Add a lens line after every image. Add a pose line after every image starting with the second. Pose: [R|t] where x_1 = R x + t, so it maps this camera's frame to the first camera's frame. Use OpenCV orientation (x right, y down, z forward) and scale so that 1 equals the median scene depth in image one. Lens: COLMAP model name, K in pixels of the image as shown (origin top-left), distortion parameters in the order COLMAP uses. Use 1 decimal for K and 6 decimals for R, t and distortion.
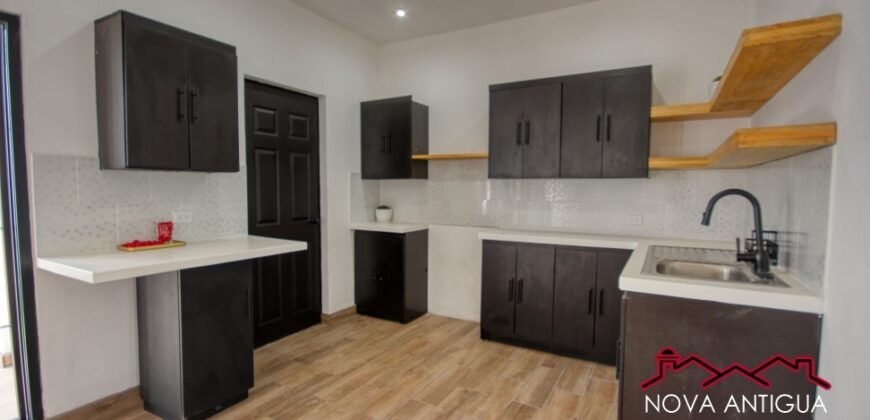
lens RADIAL K [[404.3, 0, 447.6], [0, 404.3, 213.8], [0, 0, 1]] dist [0.014407, -0.014634]
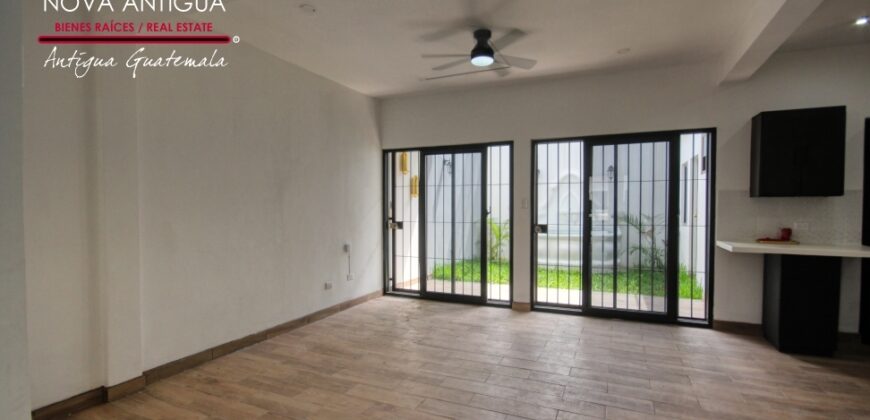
lens RADIAL K [[404.3, 0, 447.6], [0, 404.3, 213.8], [0, 0, 1]] dist [0.014407, -0.014634]
pose [[0.095920, 0.013732, -0.995294, 0.606874], [-0.062836, 0.997994, 0.007713, 0.027345], [0.993404, 0.061800, 0.096590, -0.386300]]
